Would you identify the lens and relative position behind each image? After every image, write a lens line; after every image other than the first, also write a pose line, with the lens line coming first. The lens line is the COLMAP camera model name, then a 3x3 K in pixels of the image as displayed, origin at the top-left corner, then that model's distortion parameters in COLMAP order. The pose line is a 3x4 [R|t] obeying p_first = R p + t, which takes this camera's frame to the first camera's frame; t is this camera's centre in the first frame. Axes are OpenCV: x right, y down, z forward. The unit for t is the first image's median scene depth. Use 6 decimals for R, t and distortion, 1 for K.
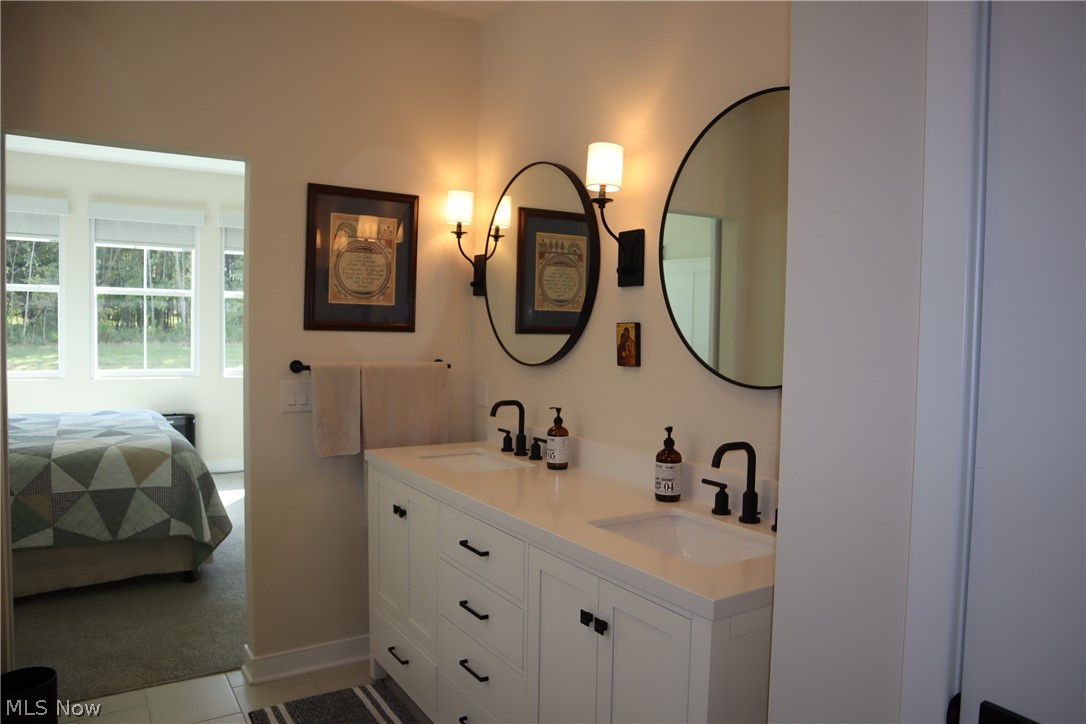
lens RADIAL K [[754.9, 0, 543.0], [0, 754.9, 362.0], [0, 0, 1]] dist [-0.127507, 0.080610]
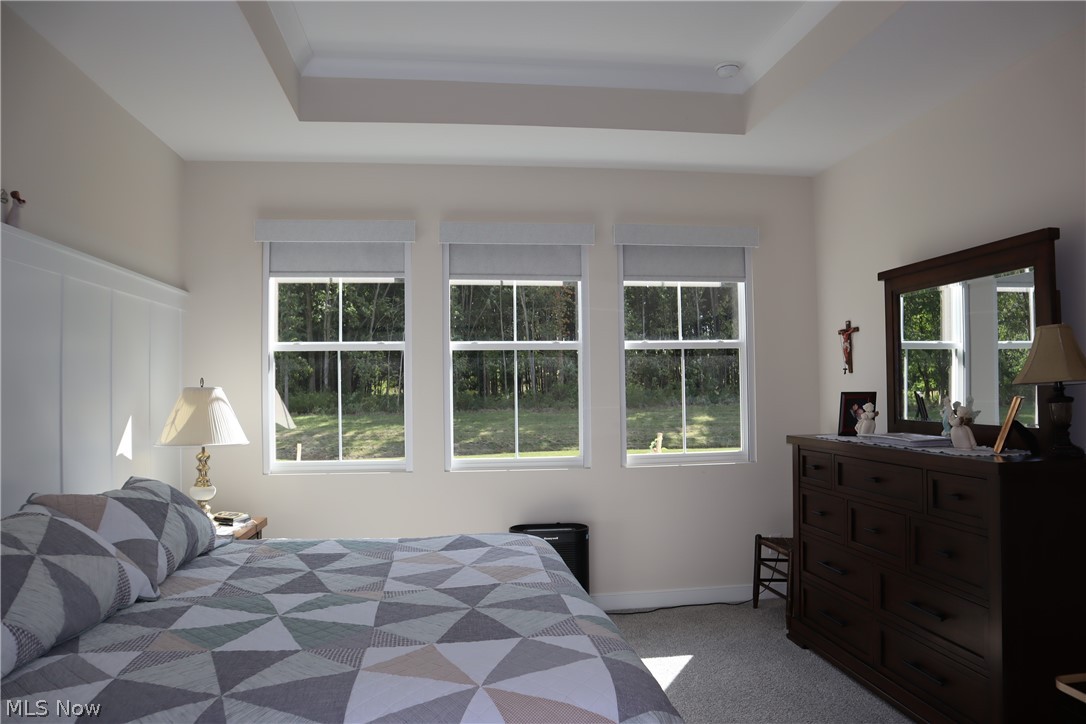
lens RADIAL K [[754.9, 0, 543.0], [0, 754.9, 362.0], [0, 0, 1]] dist [-0.127507, 0.080610]
pose [[0.905991, -0.045910, -0.420800, -0.223054], [0.011230, 0.996358, -0.084527, -0.019627], [0.423148, 0.071855, 0.903207, 0.370936]]
